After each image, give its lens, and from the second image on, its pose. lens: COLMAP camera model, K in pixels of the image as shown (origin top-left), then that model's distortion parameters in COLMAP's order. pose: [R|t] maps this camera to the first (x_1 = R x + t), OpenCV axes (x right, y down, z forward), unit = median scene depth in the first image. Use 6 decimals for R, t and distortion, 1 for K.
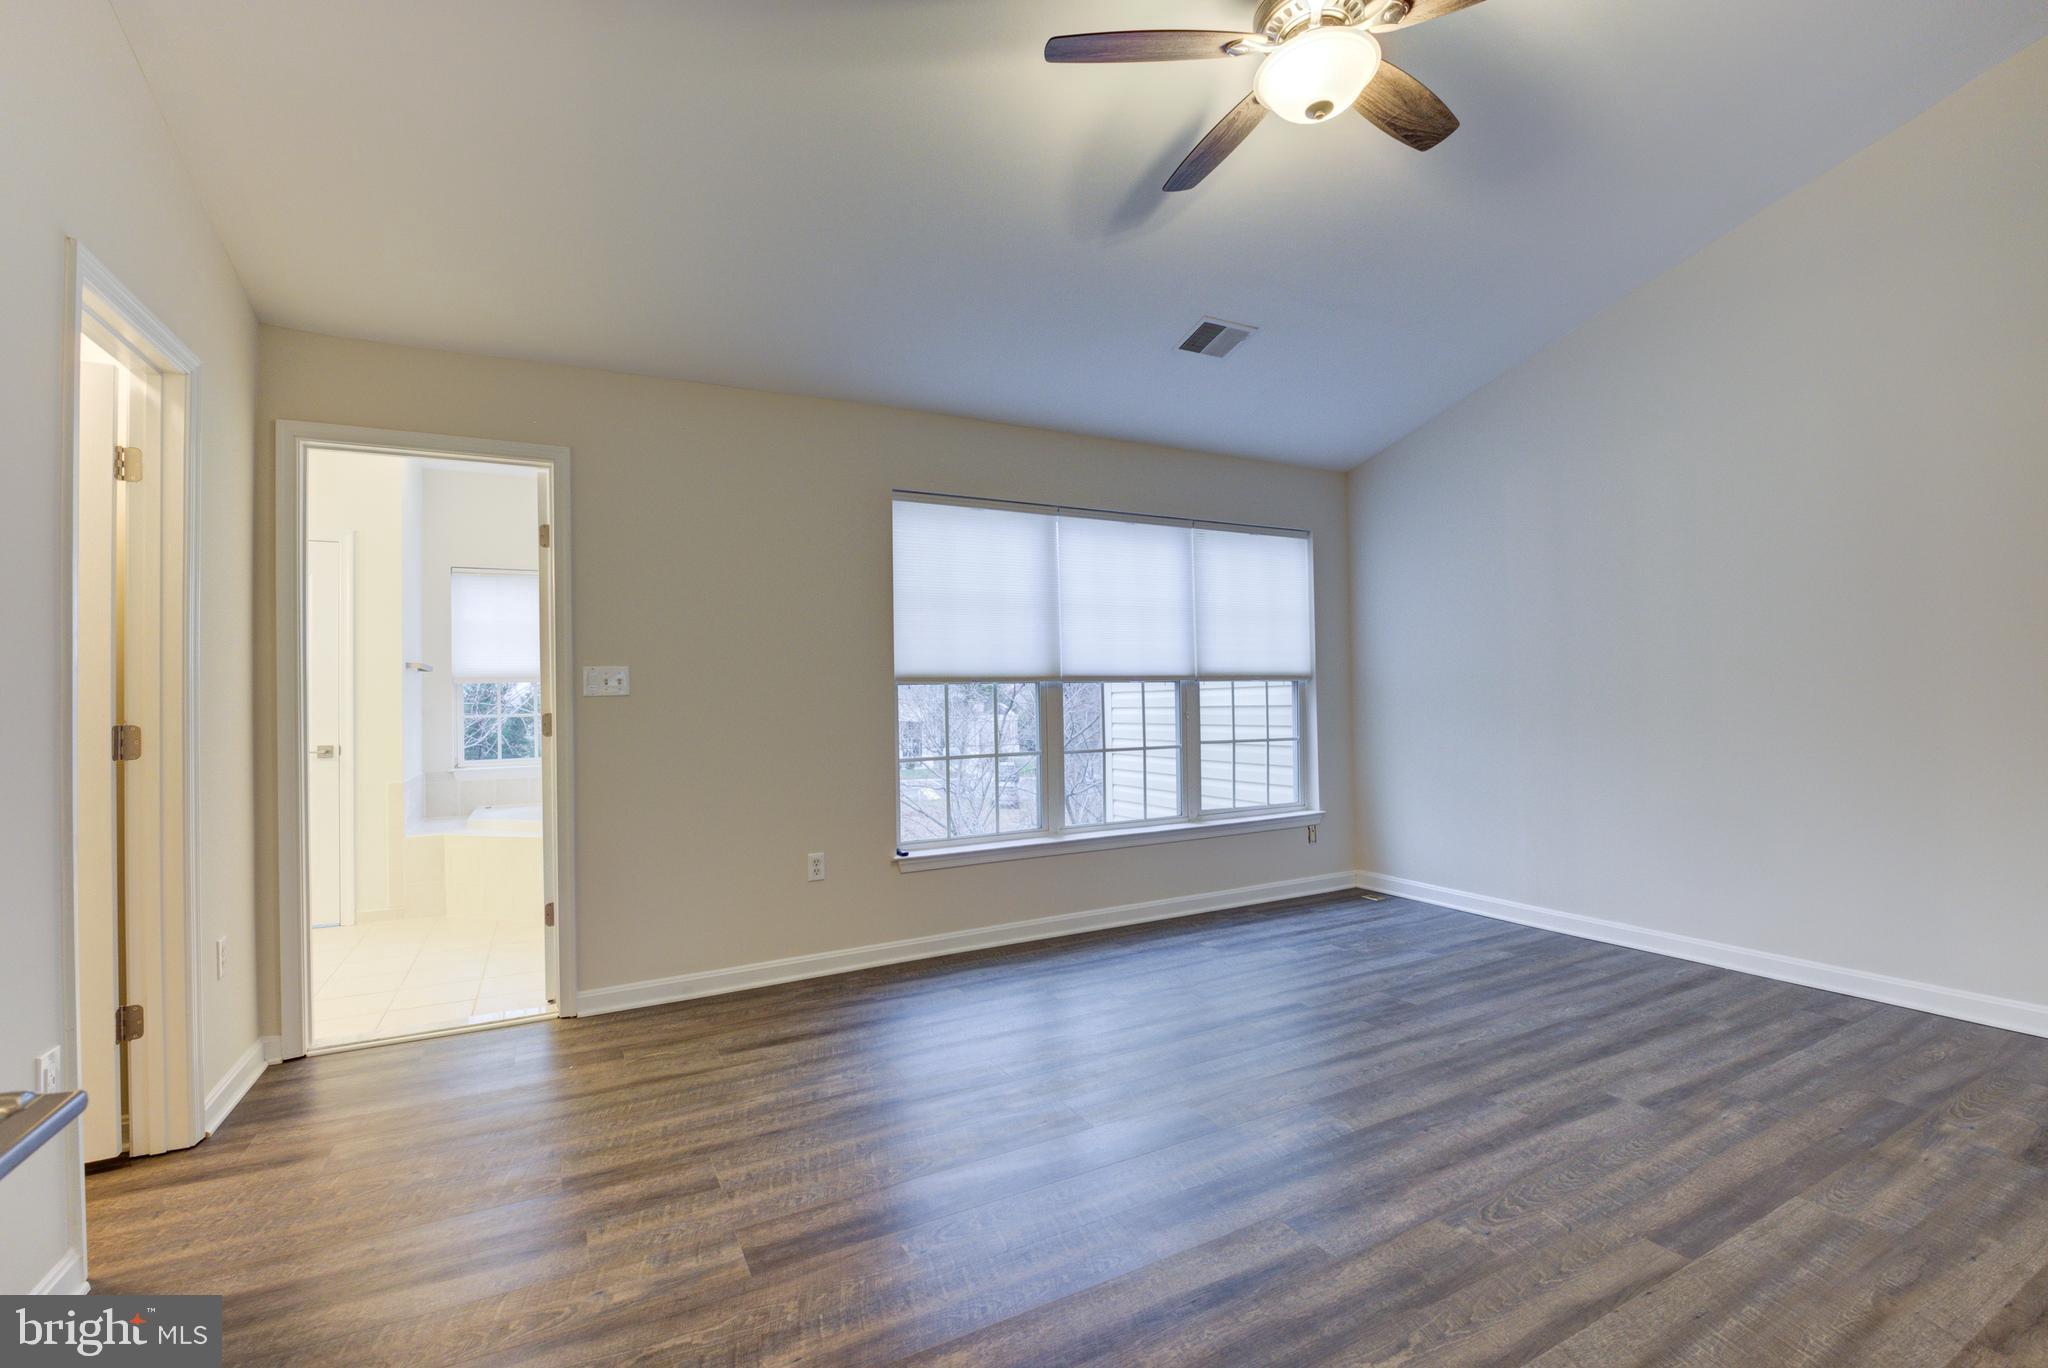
lens RADIAL K [[907.8, 0, 1030.6], [0, 907.8, 677.1], [0, 0, 1]] dist [-0.024158, -0.001248]
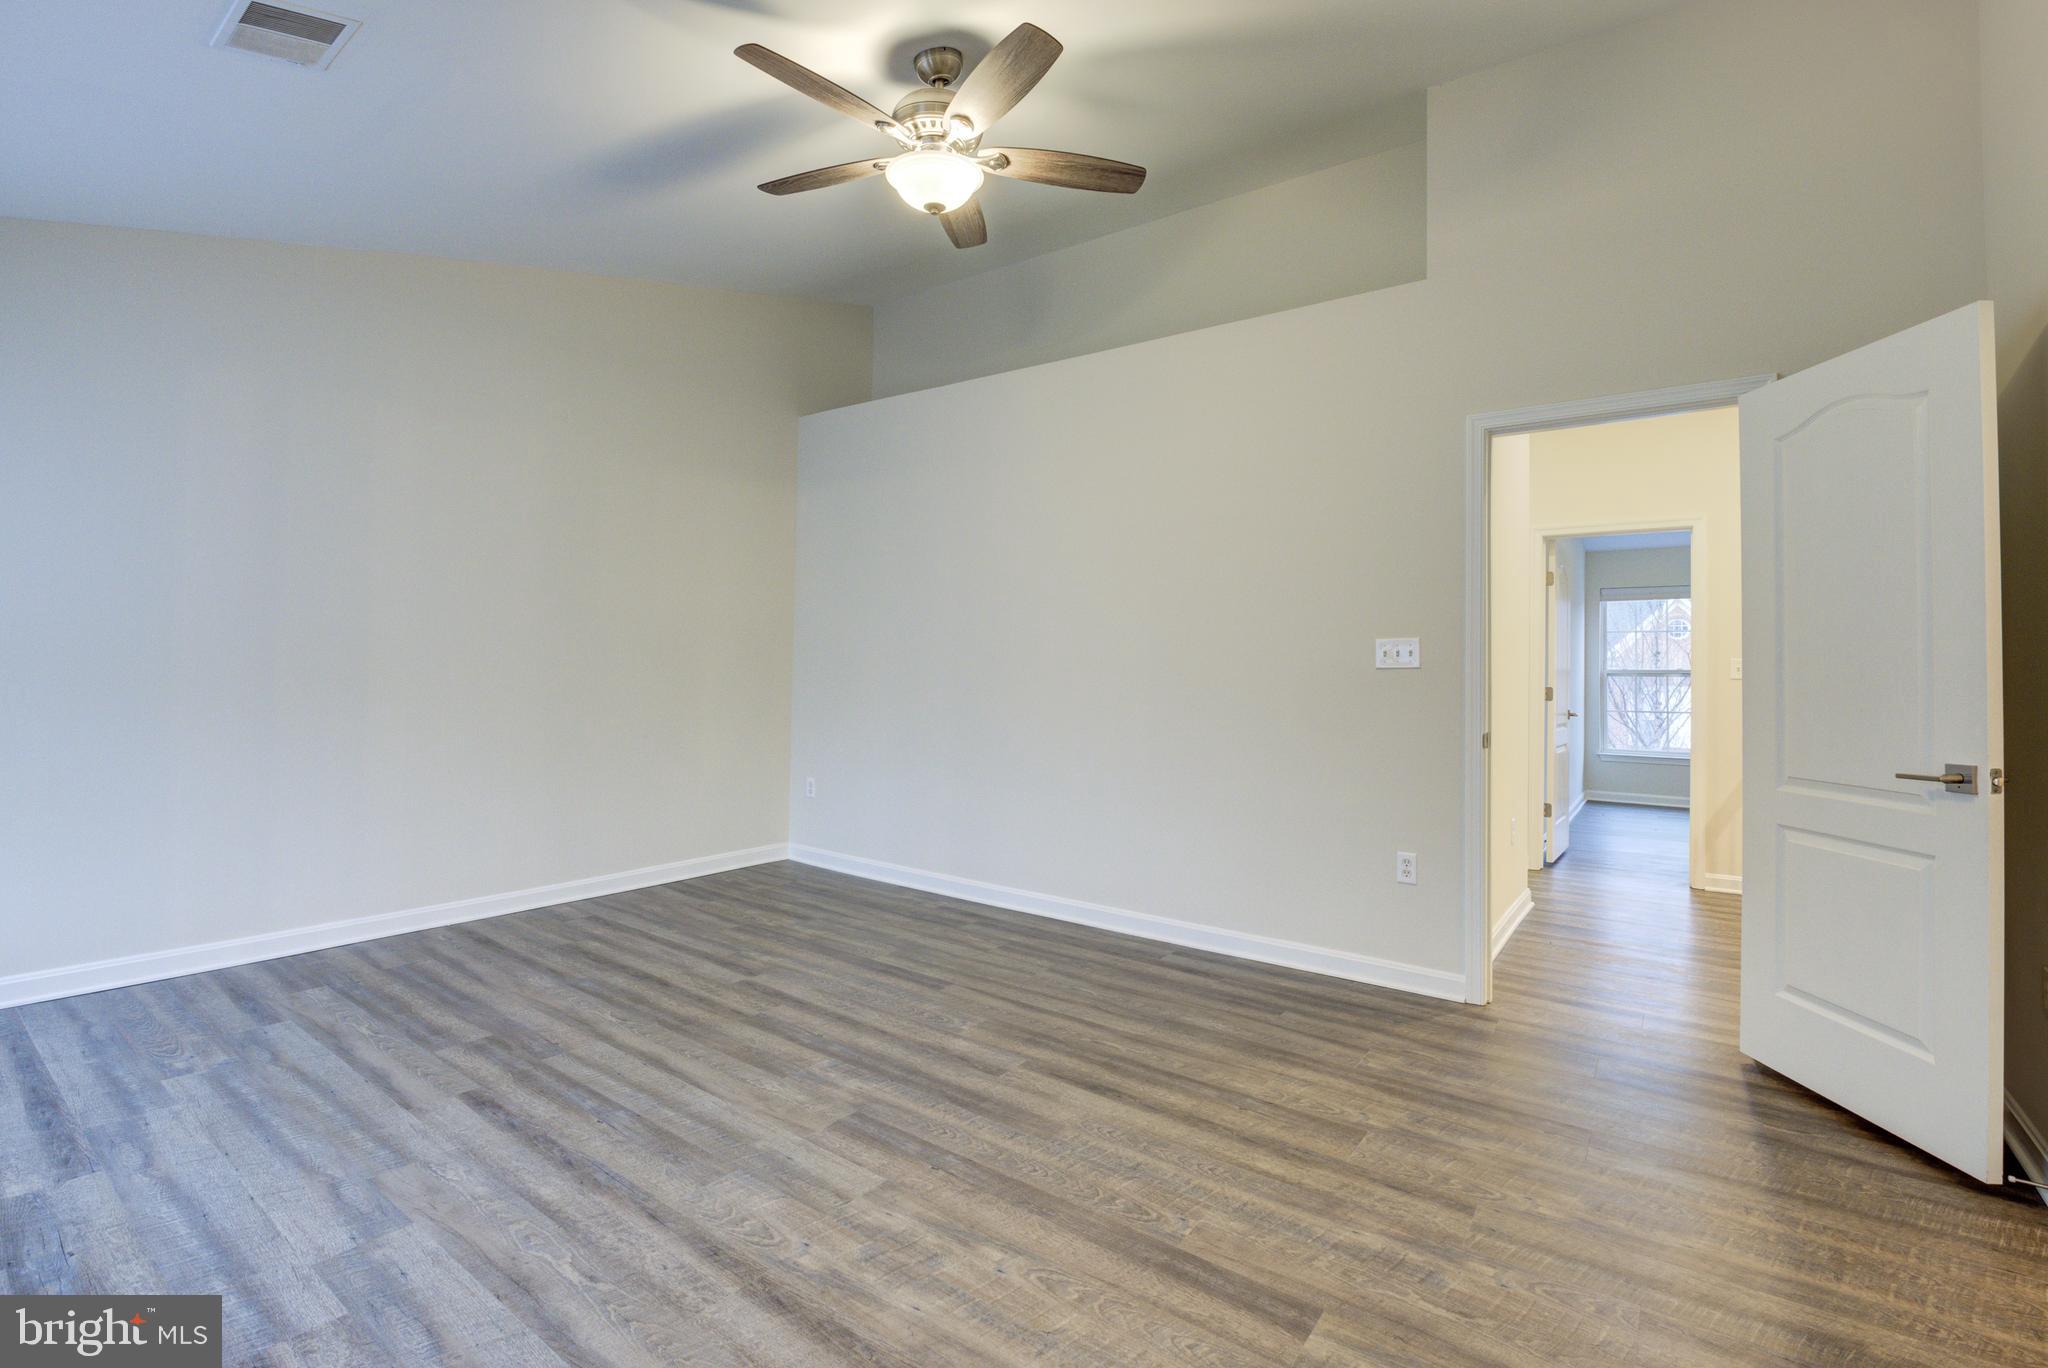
lens RADIAL K [[912.8, 0, 995.4], [0, 912.8, 648.5], [0, 0, 1]] dist [-0.020003, -0.000749]
pose [[-0.414681, 0.031817, 0.909410, -0.796036], [-0.028949, 0.998421, -0.048131, 0.034170], [-0.909506, -0.046286, -0.413105, 1.324084]]
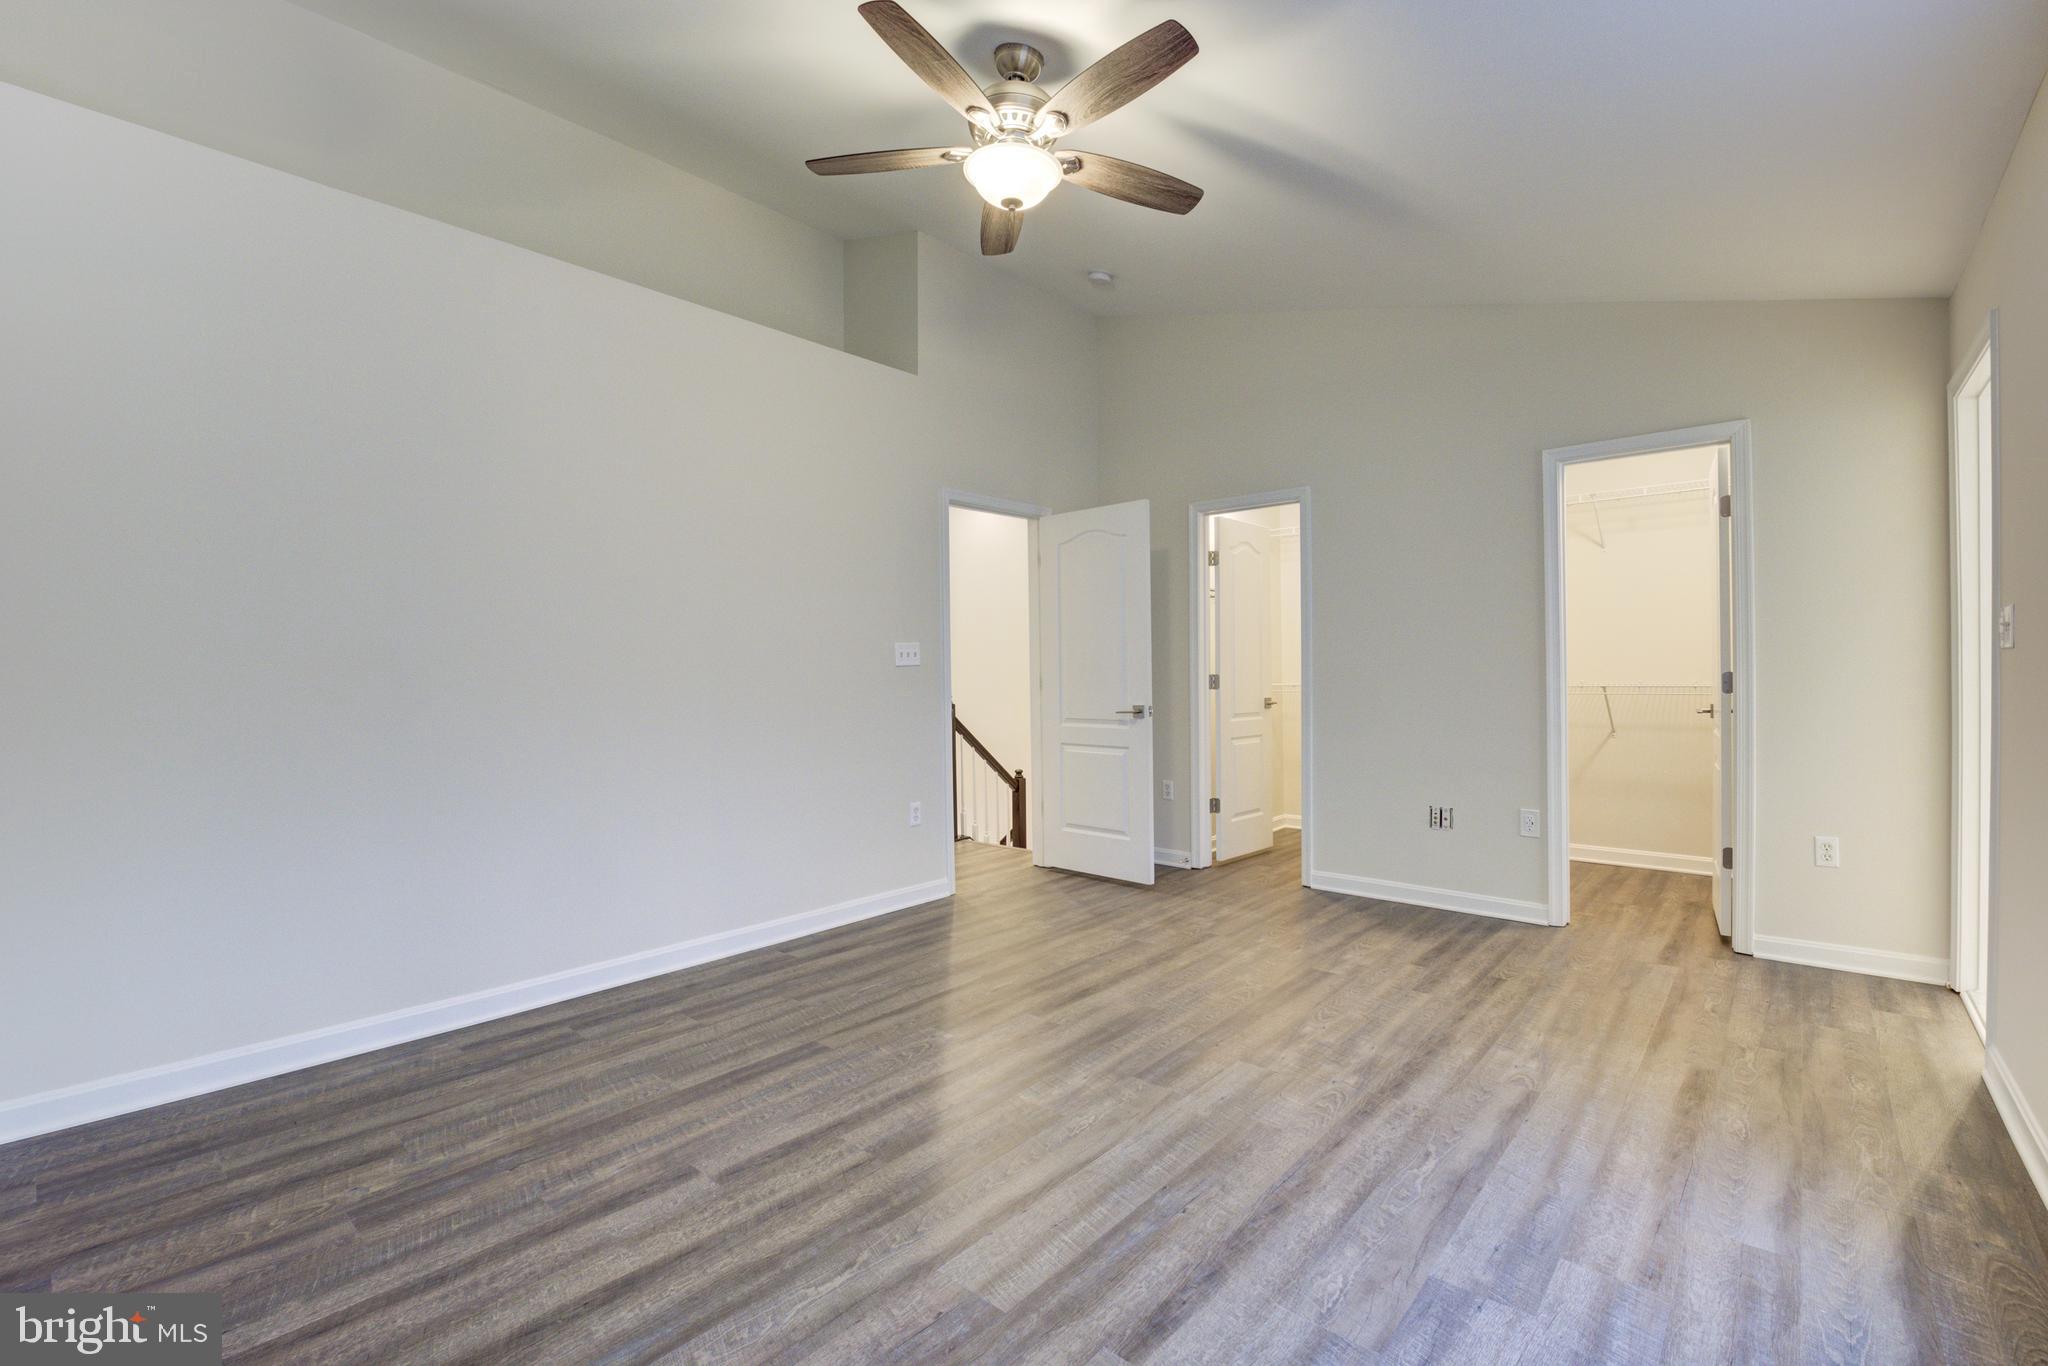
lens RADIAL K [[907.8, 0, 1030.6], [0, 907.8, 676.1], [0, 0, 1]] dist [-0.024158, -0.001248]
pose [[-0.935789, 0.032527, -0.351057, 0.705538], [0.037928, 0.999244, -0.008520, 0.026125], [0.350514, -0.021288, -0.936315, 2.020165]]
